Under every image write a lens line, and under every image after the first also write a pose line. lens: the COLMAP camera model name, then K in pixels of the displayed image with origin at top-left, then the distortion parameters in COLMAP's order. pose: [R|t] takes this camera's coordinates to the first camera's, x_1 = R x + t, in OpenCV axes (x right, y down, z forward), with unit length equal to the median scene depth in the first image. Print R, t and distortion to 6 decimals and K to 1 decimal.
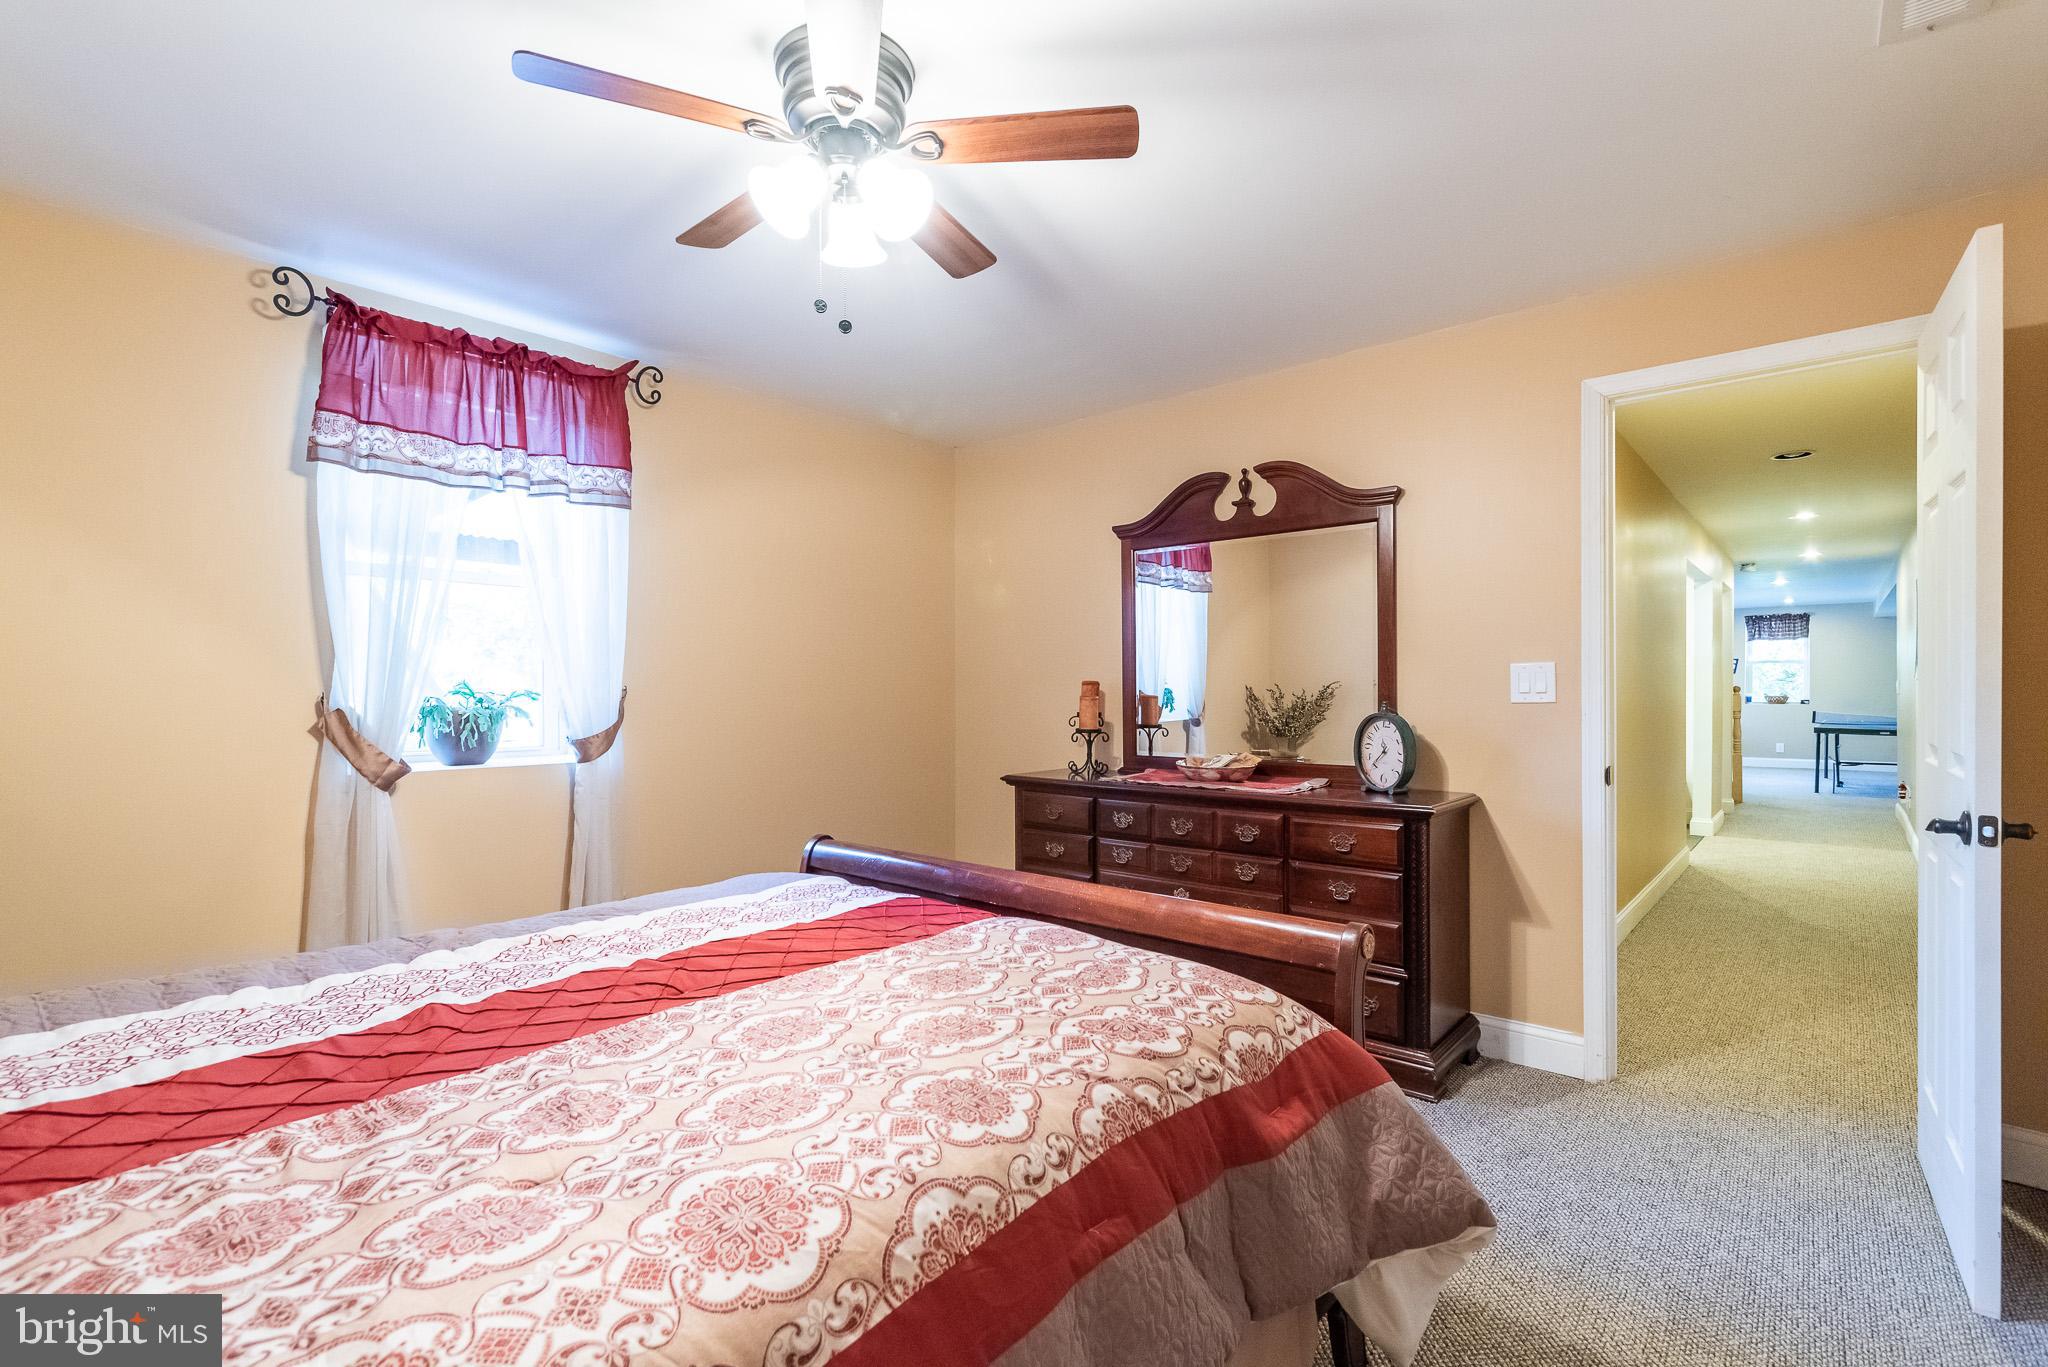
lens RADIAL K [[951.9, 0, 1029.0], [0, 951.9, 695.2], [0, 0, 1]] dist [-0.000275, 0.000119]
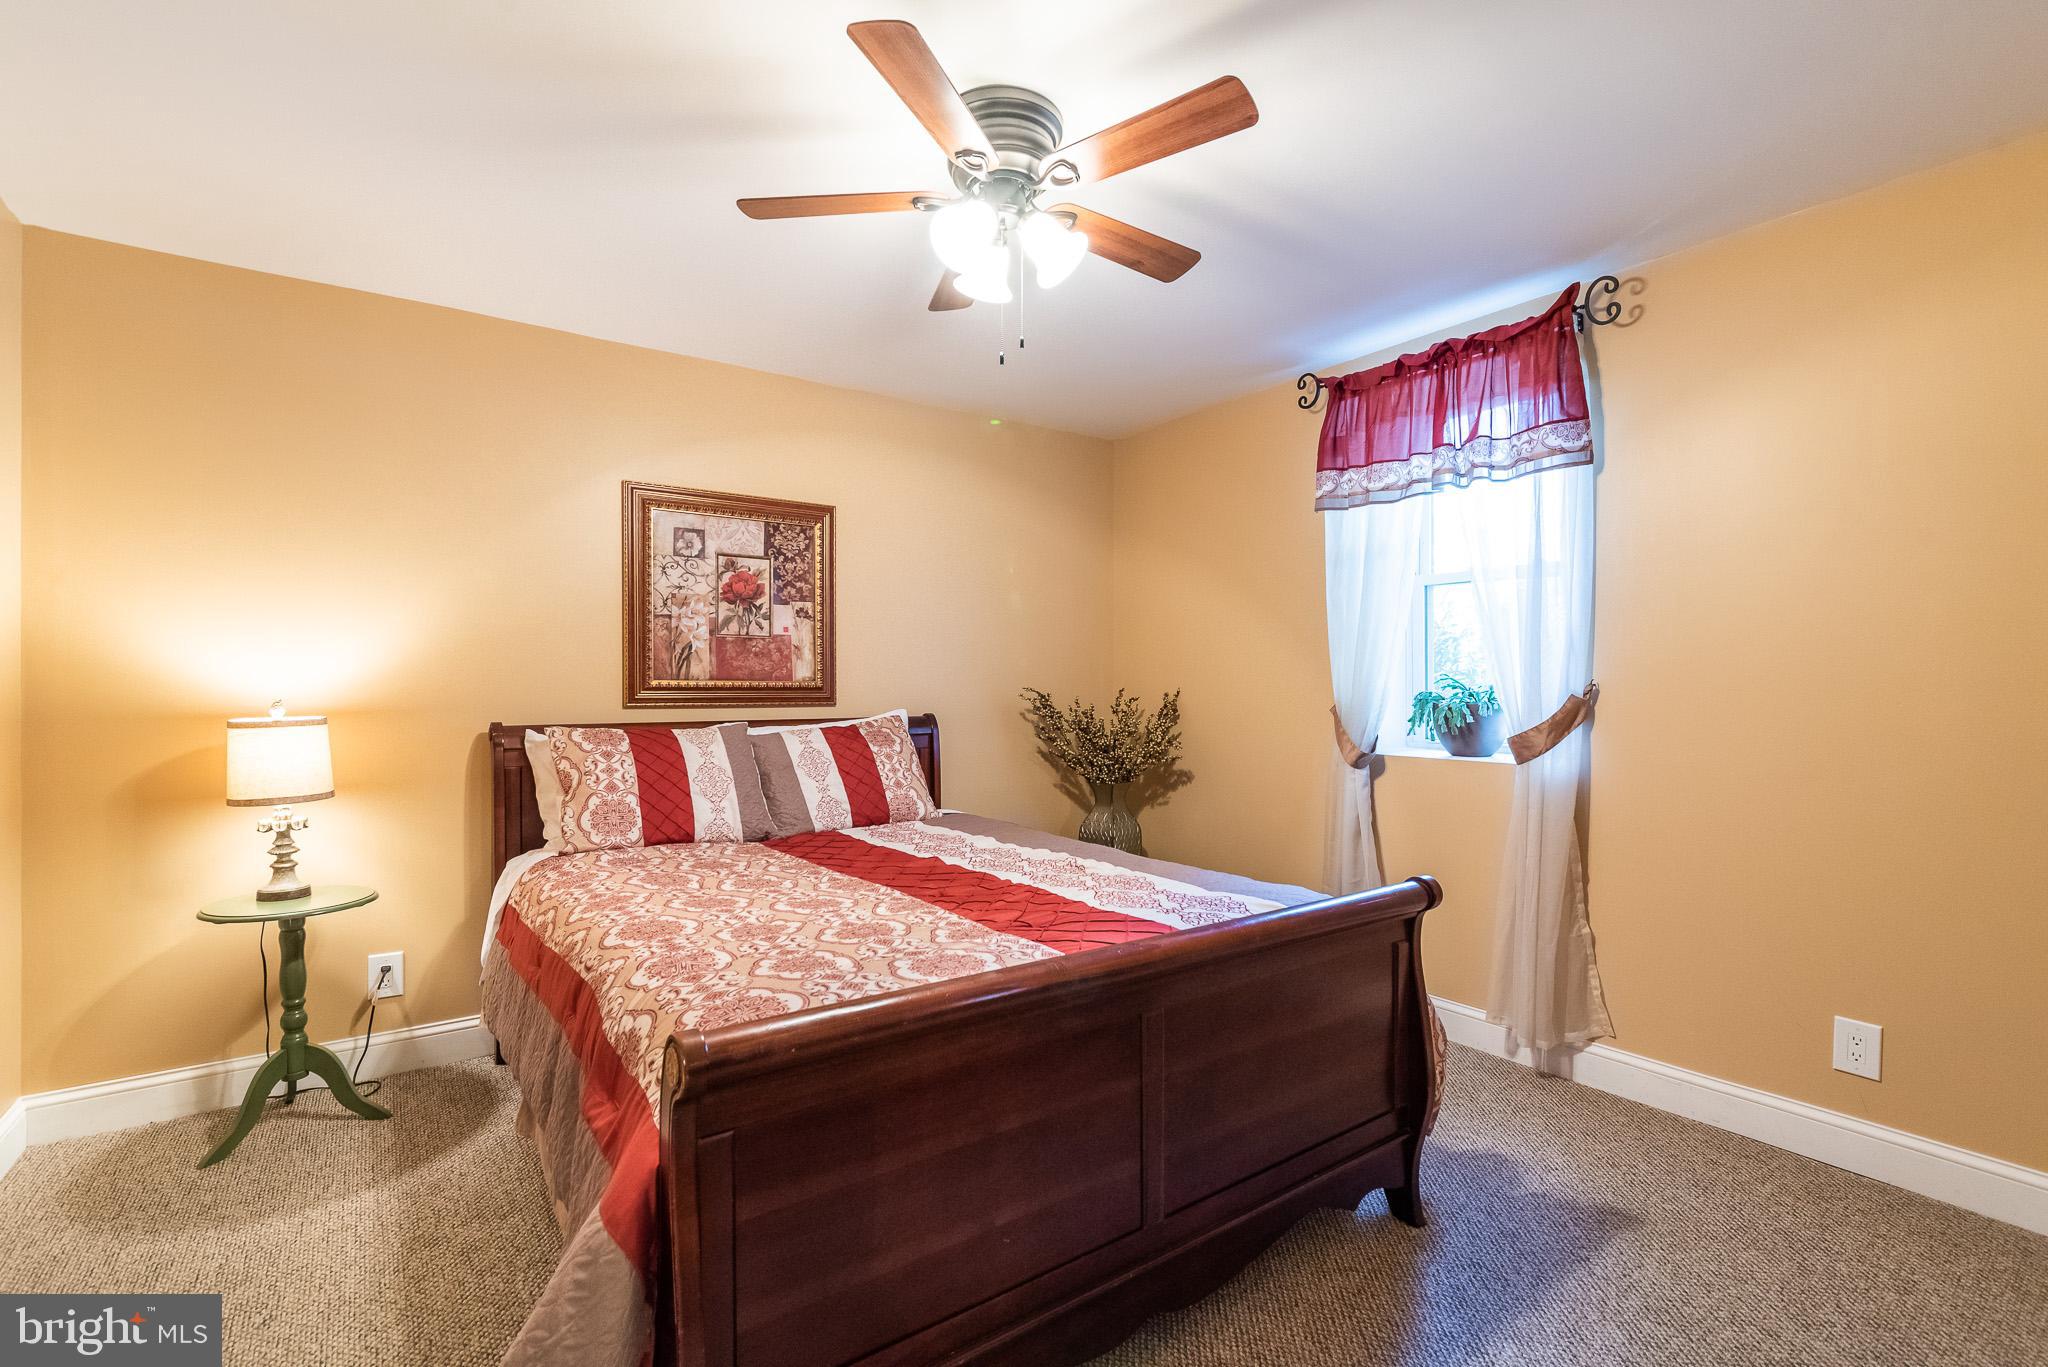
lens RADIAL K [[951.9, 0, 1029.0], [0, 951.9, 695.2], [0, 0, 1]] dist [-0.000275, 0.000119]
pose [[-0.210957, 0.007089, -0.977470, 0.583243], [0.005646, 0.999966, 0.006033, -0.002476], [0.977479, -0.004246, -0.210990, 0.830315]]
